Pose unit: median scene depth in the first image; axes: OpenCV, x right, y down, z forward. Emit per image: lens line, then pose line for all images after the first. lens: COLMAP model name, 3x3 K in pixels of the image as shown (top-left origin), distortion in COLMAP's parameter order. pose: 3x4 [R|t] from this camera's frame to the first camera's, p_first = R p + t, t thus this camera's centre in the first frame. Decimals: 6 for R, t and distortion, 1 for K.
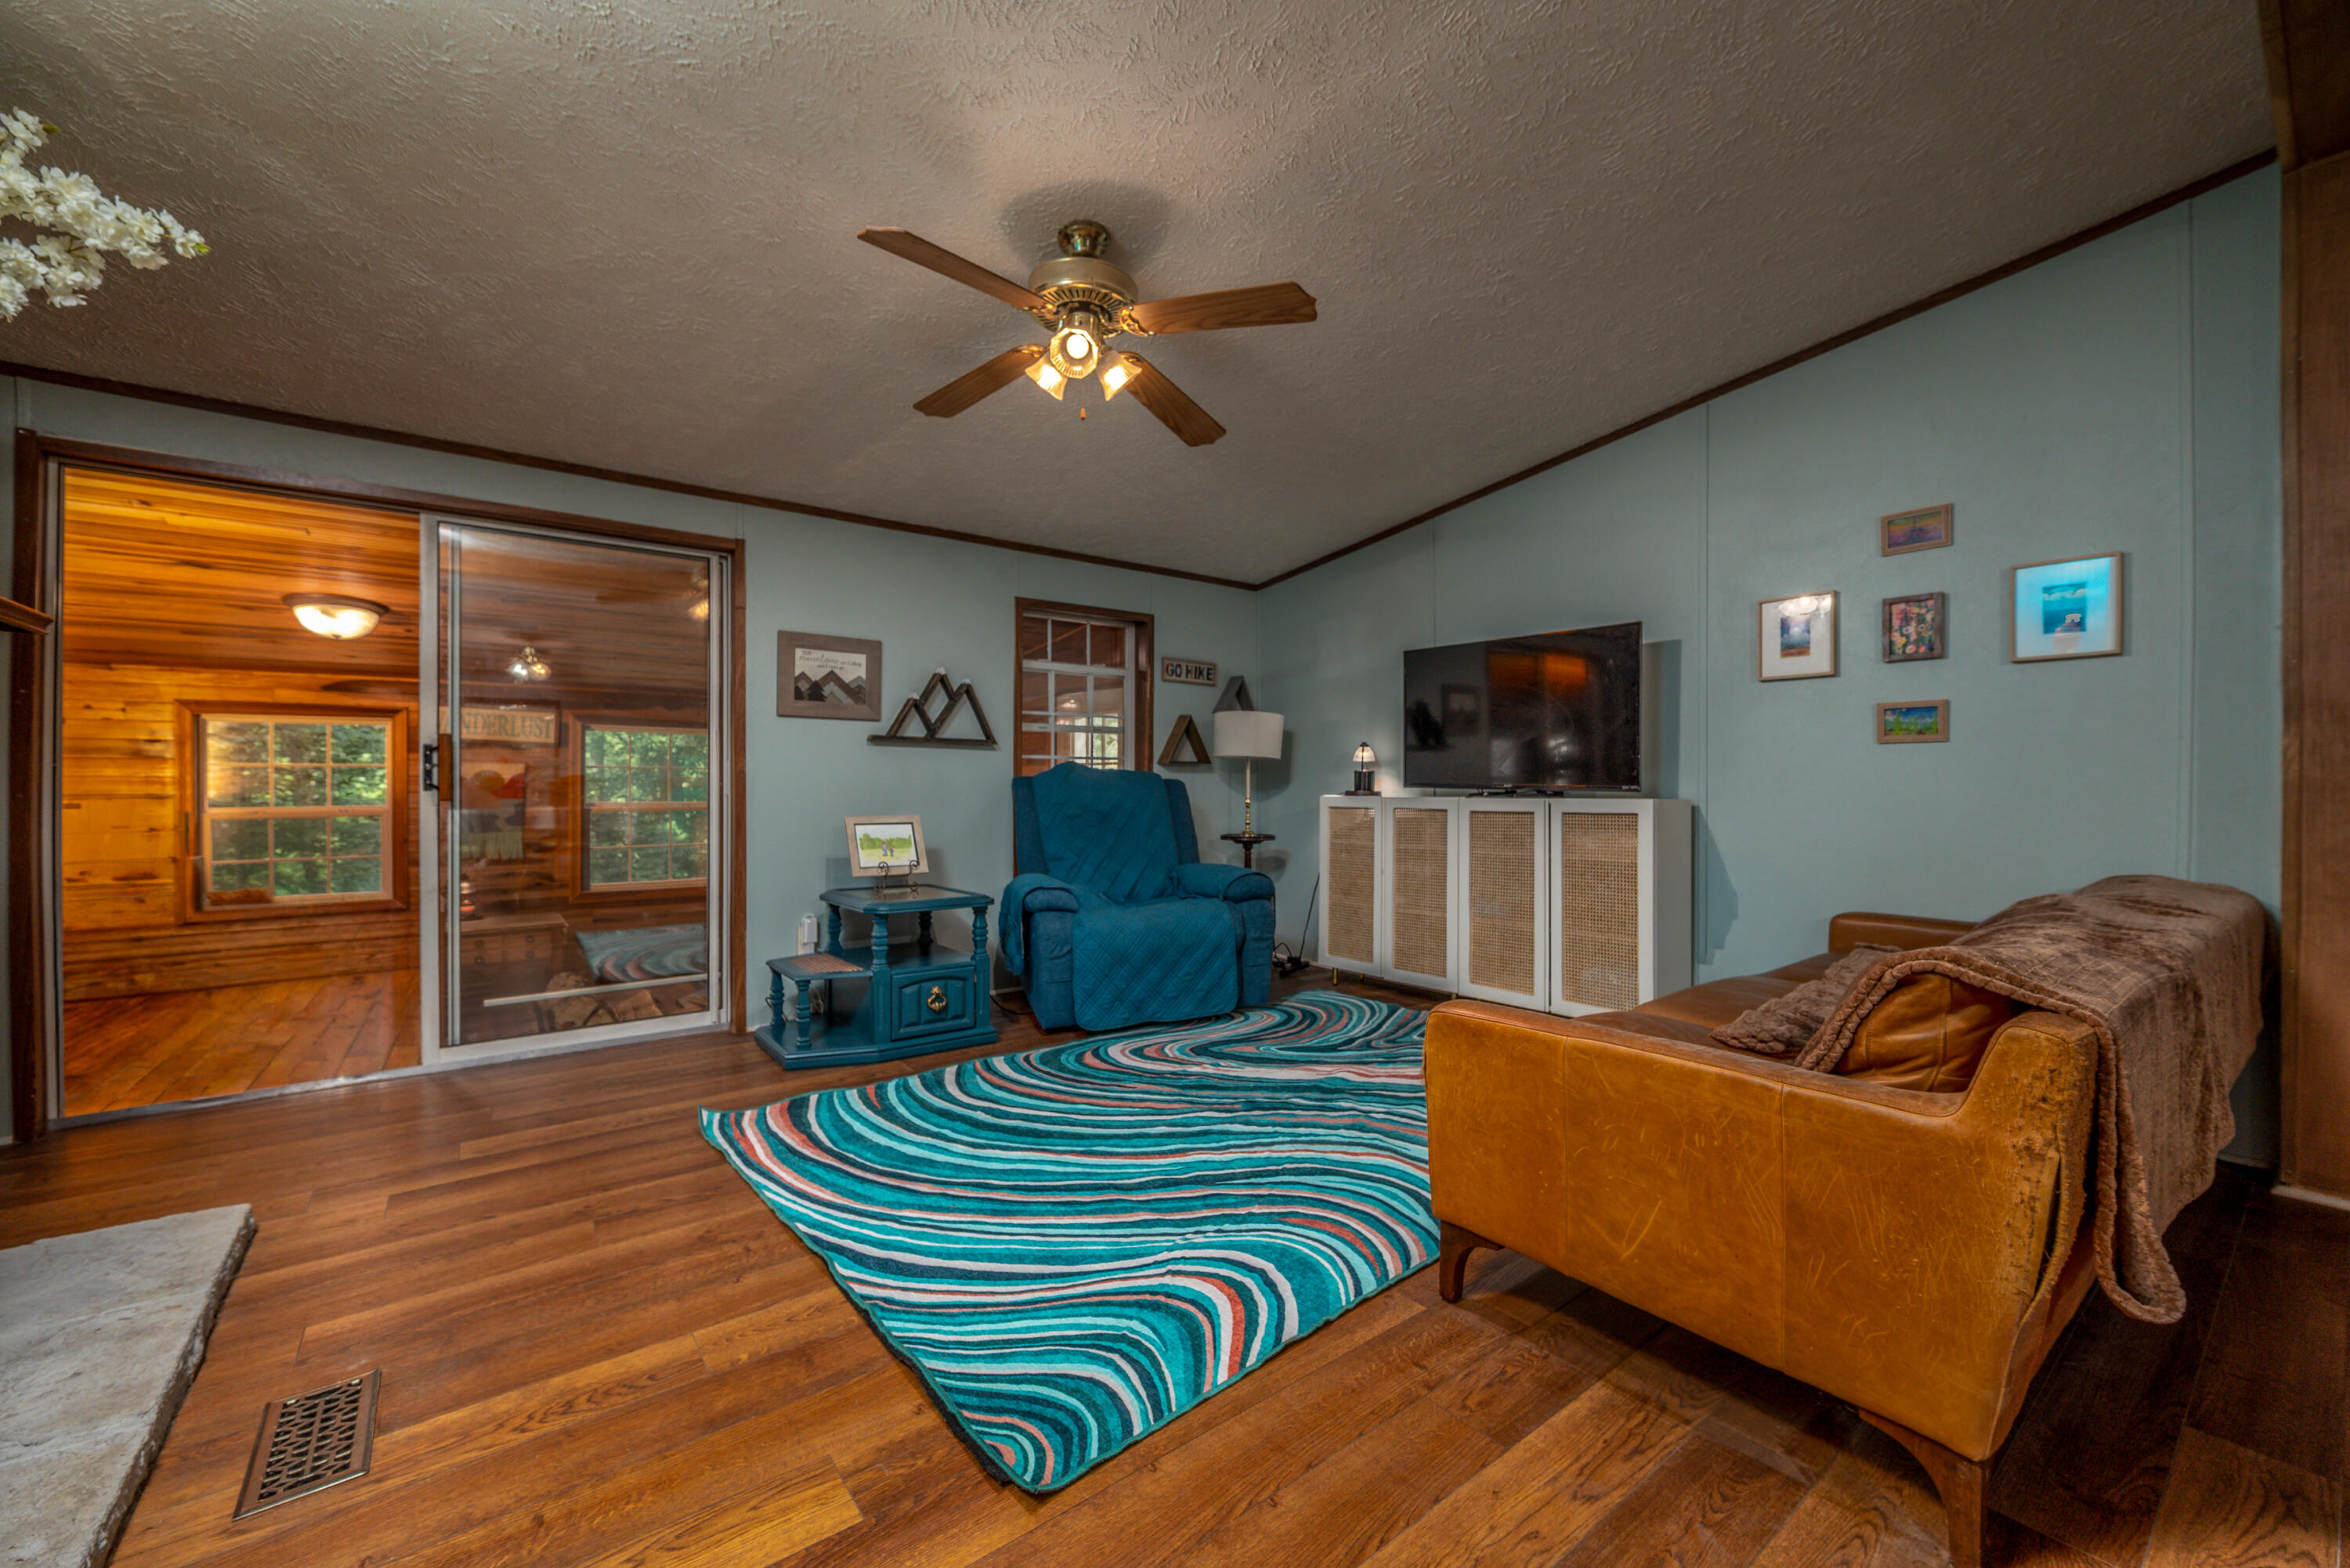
lens RADIAL K [[923.3, 0, 1183.2], [0, 923.3, 785.0], [0, 0, 1]] dist [-0.001216, 0.000054]
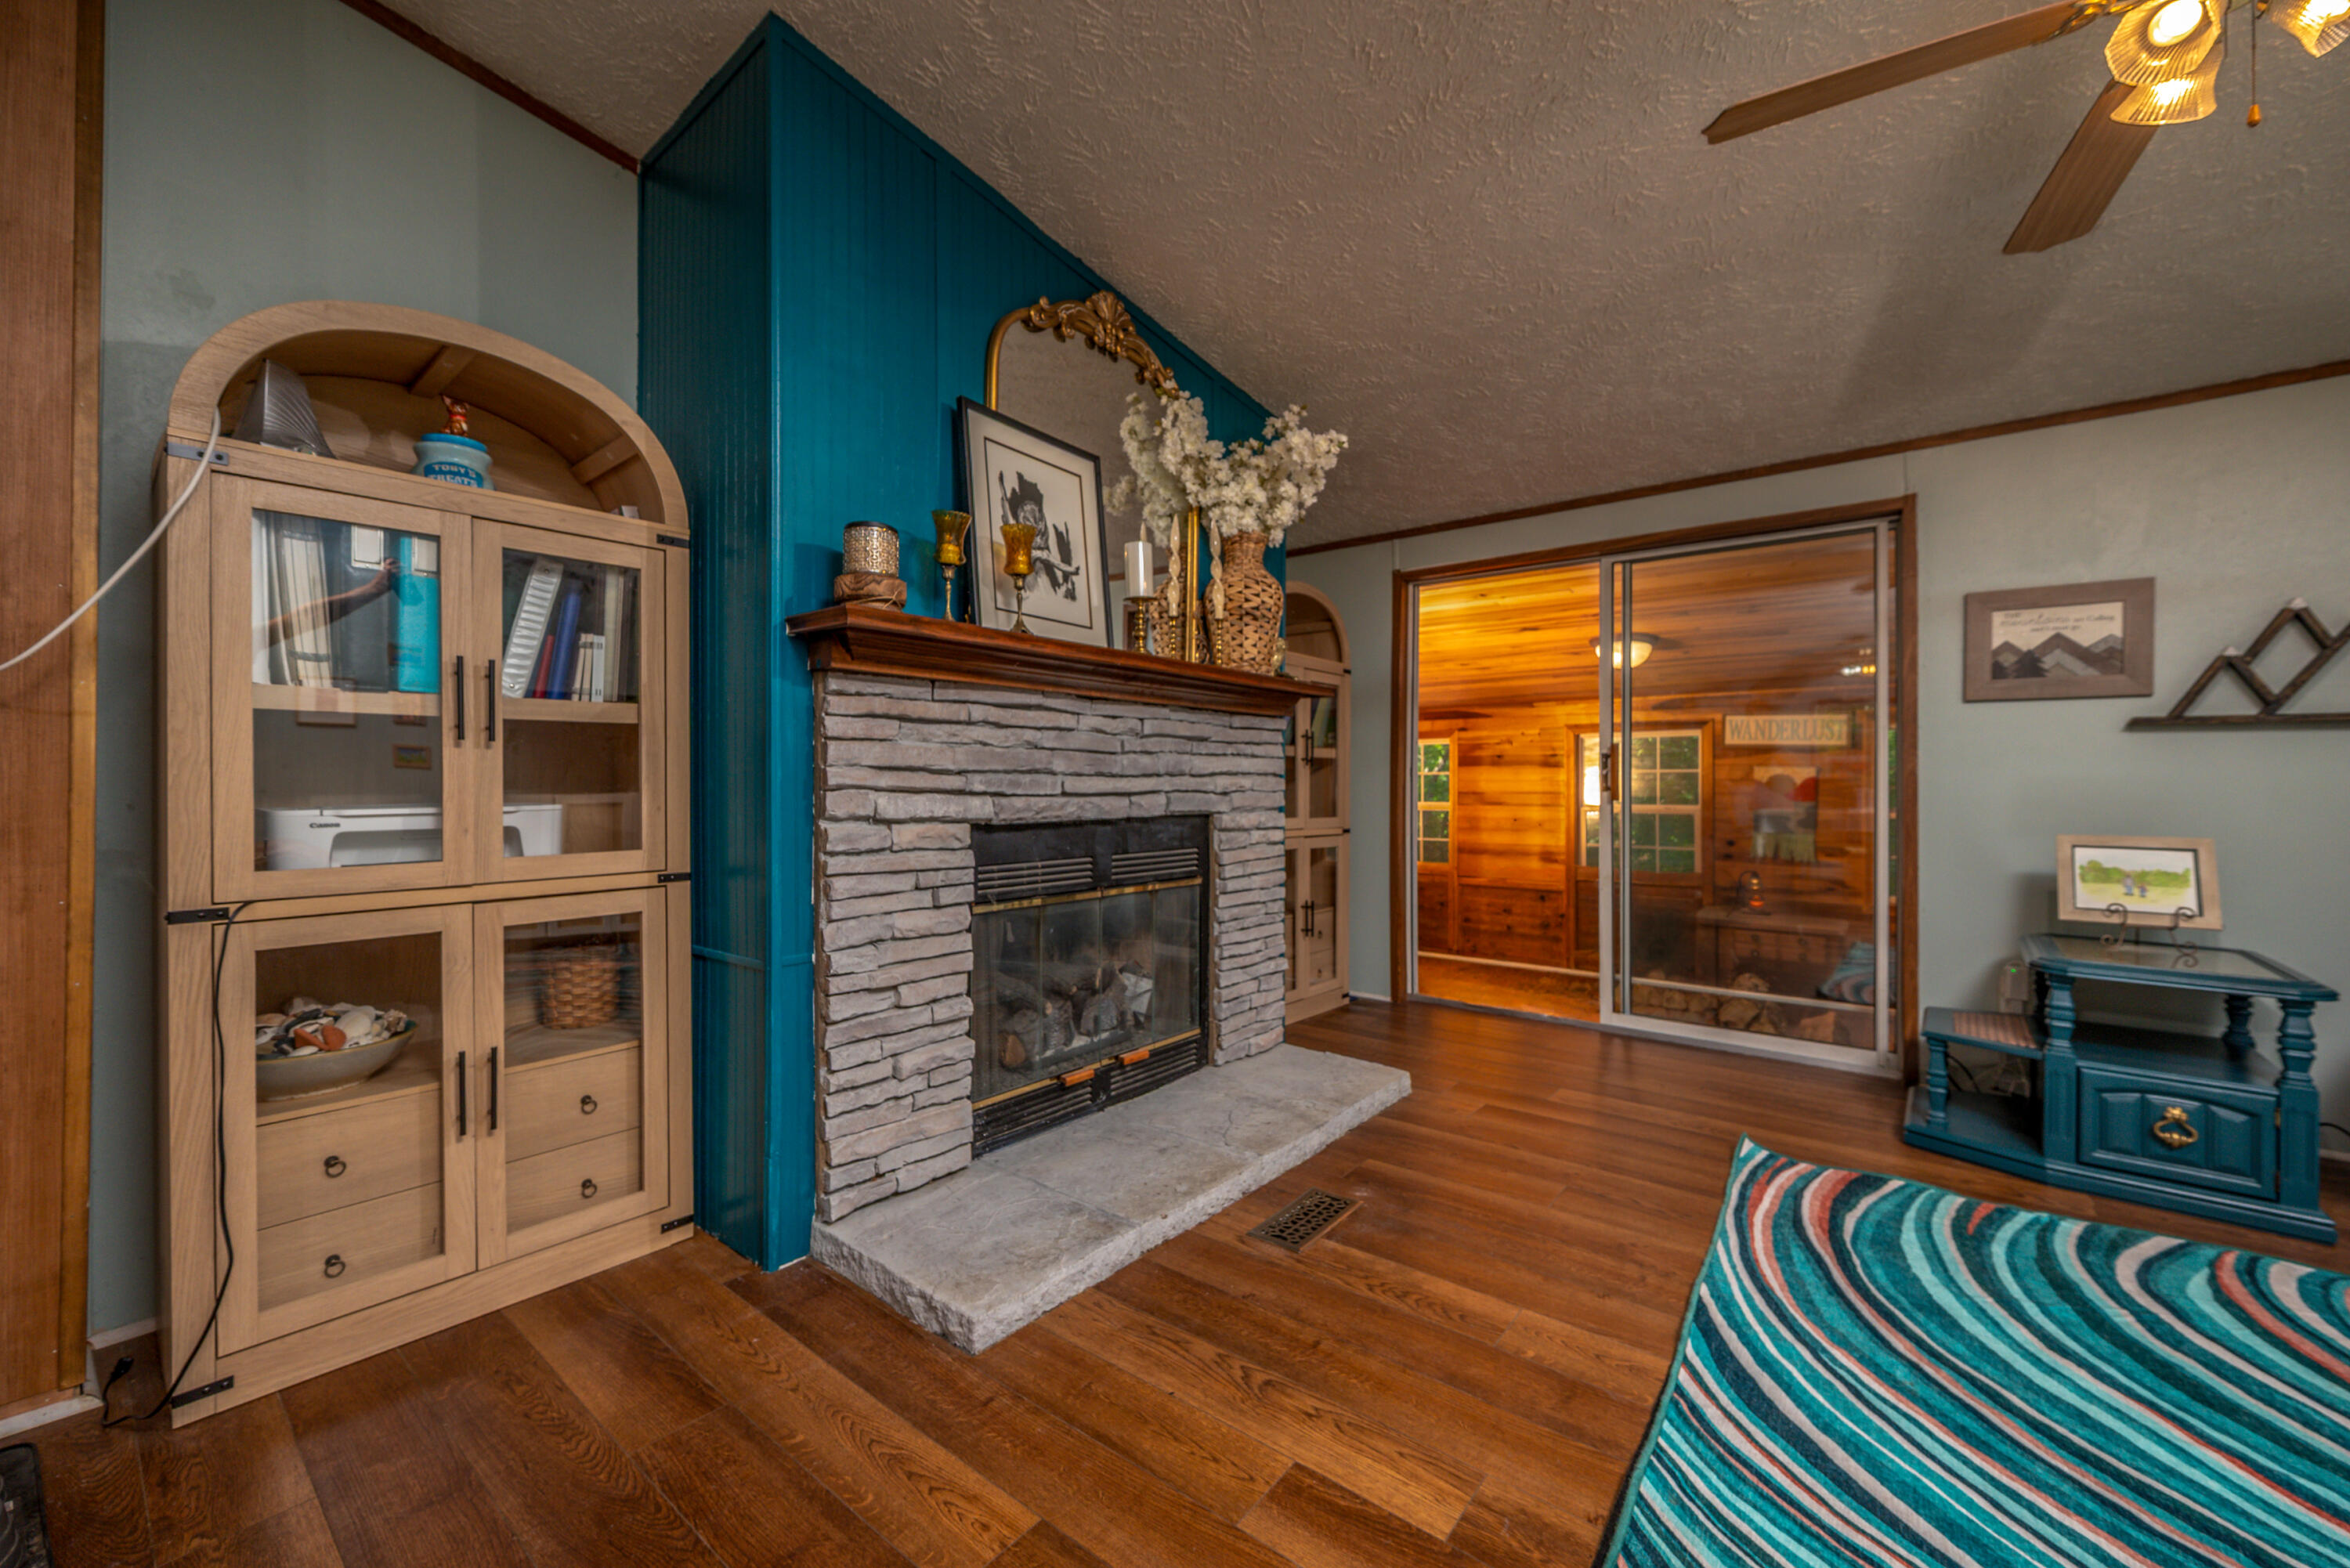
lens RADIAL K [[923.3, 0, 1169.1], [0, 923.3, 779.2], [0, 0, 1]] dist [-0.001216, 0.000054]
pose [[0.225305, -0.003116, -0.974283, 0.222788], [-0.006772, 0.999966, -0.004764, -0.000957], [0.974265, 0.007671, 0.225276, 0.201974]]
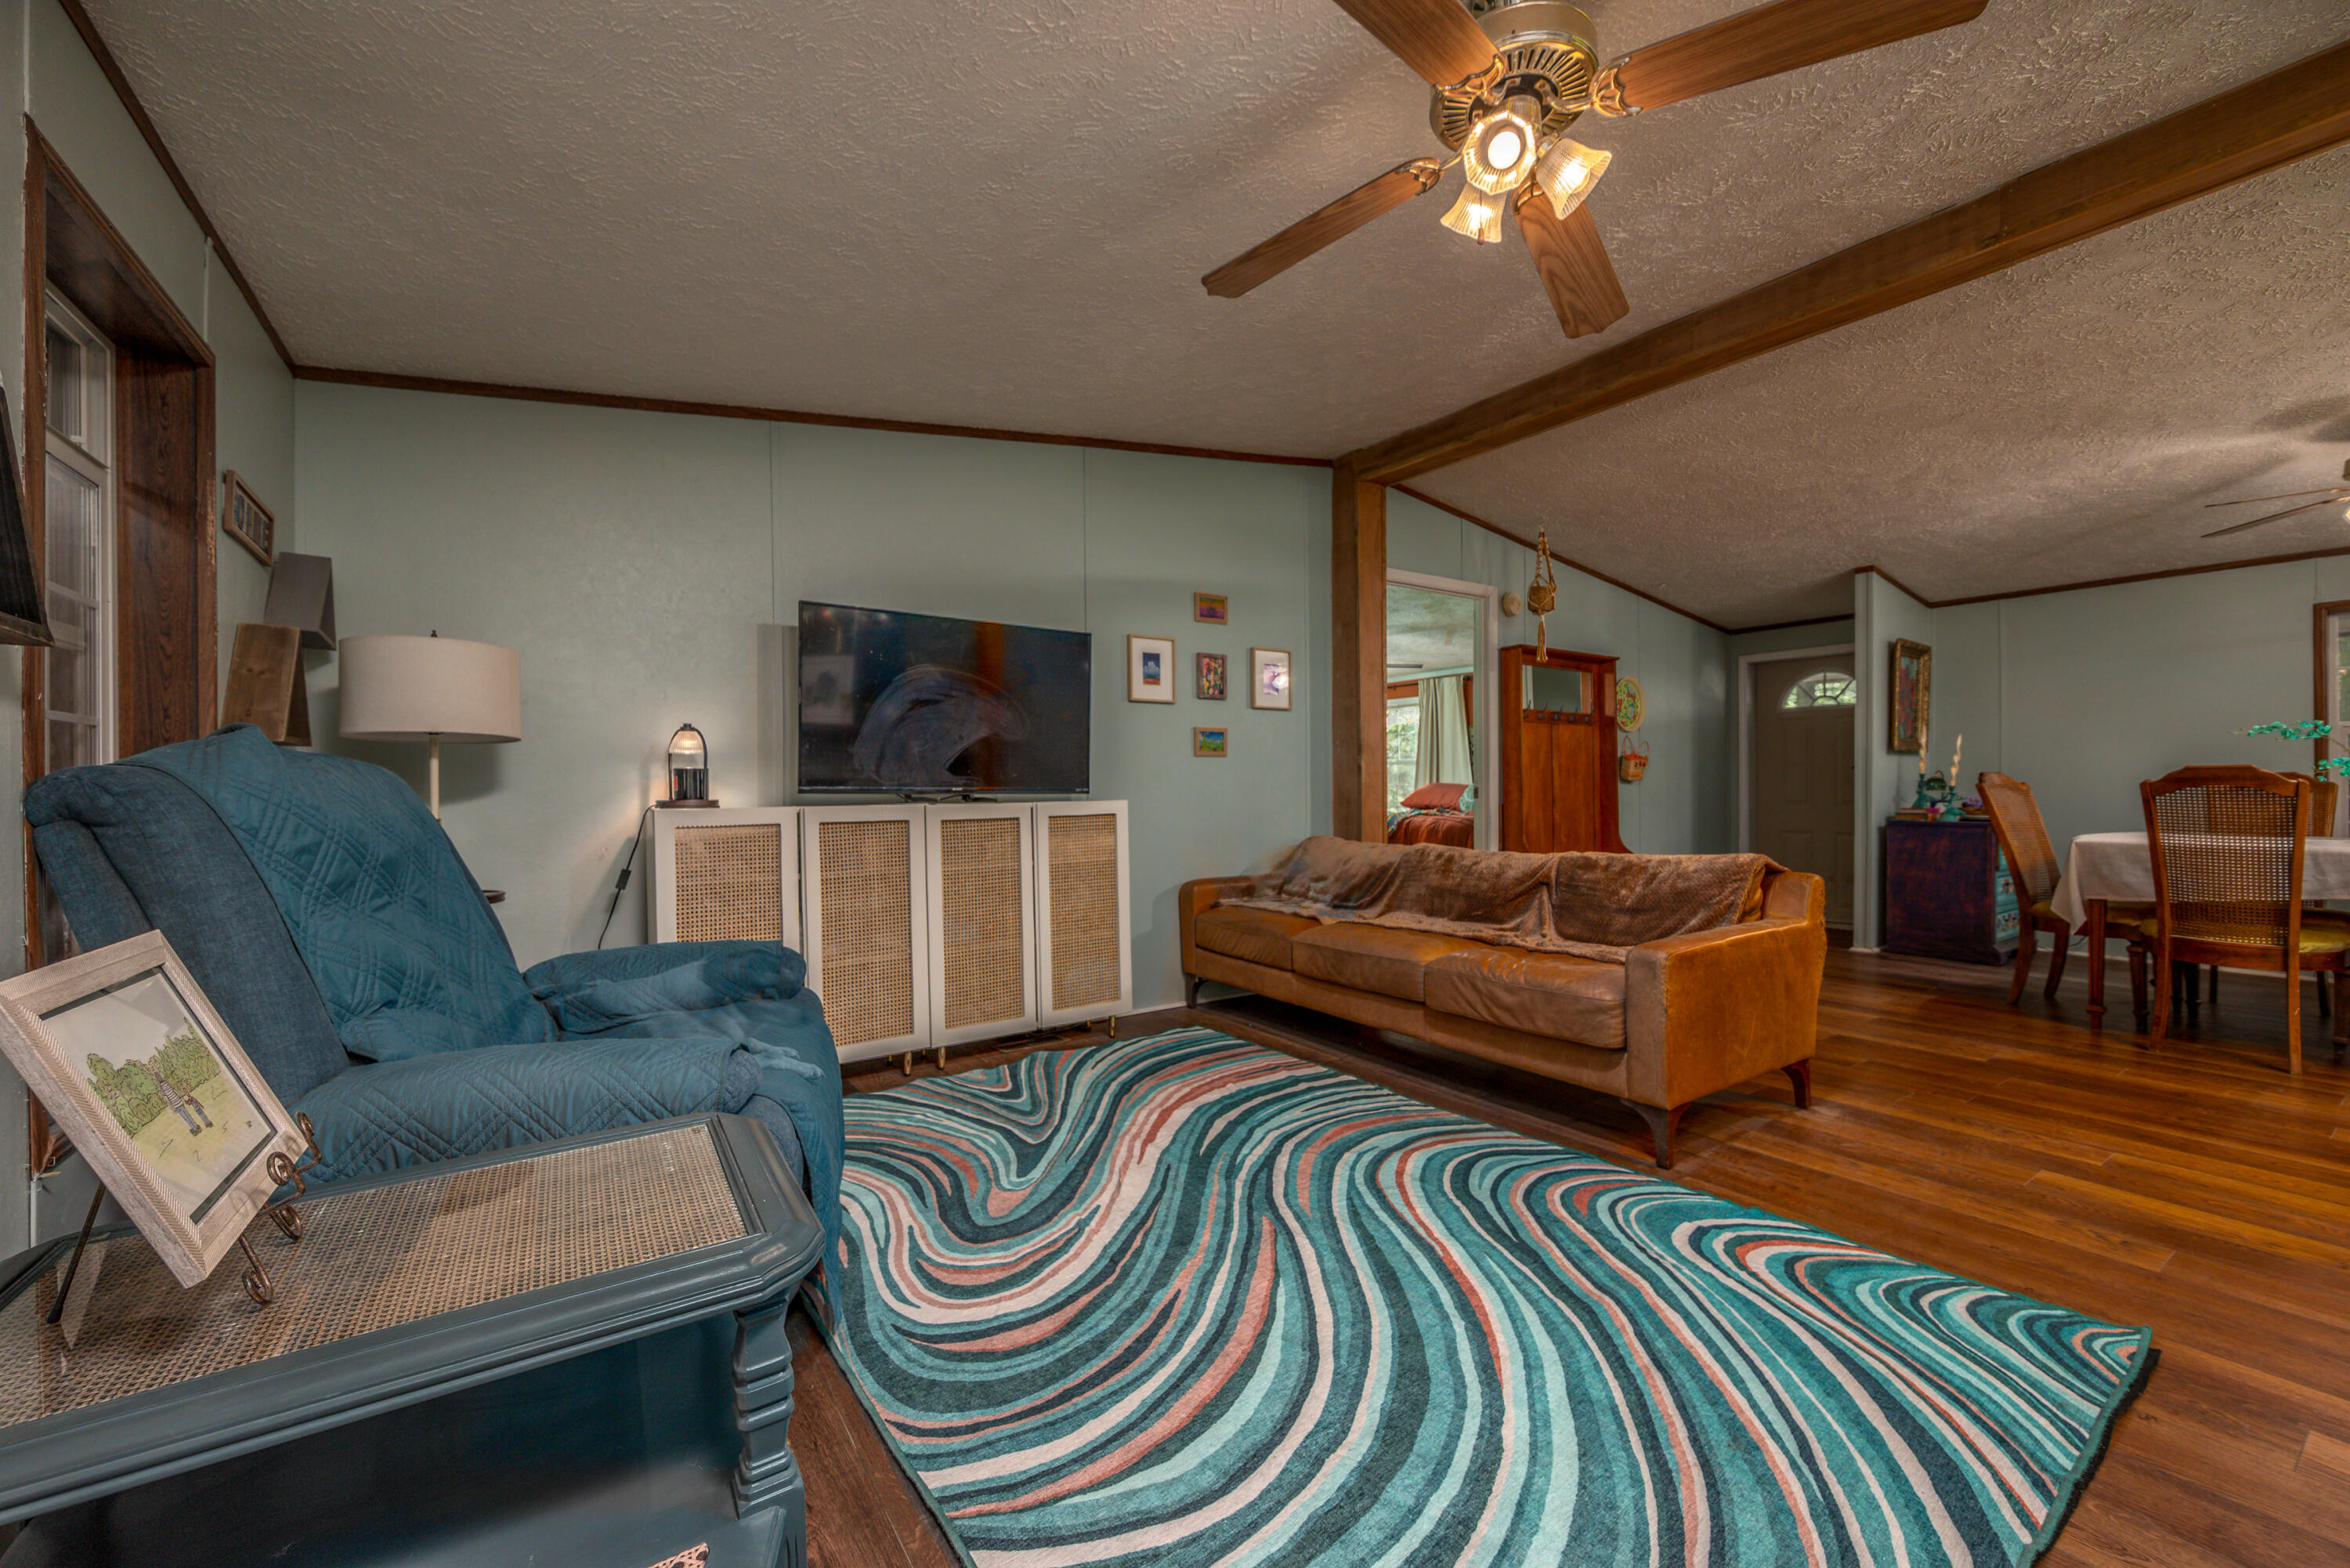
lens RADIAL K [[923.3, 0, 1184.0], [0, 923.3, 786.1], [0, 0, 1]] dist [-0.001216, 0.000054]
pose [[0.067599, -0.000950, 0.997712, -0.643876], [0.010142, 0.999949, 0.000265, -0.000445], [-0.997661, 0.010101, 0.067606, 0.944923]]
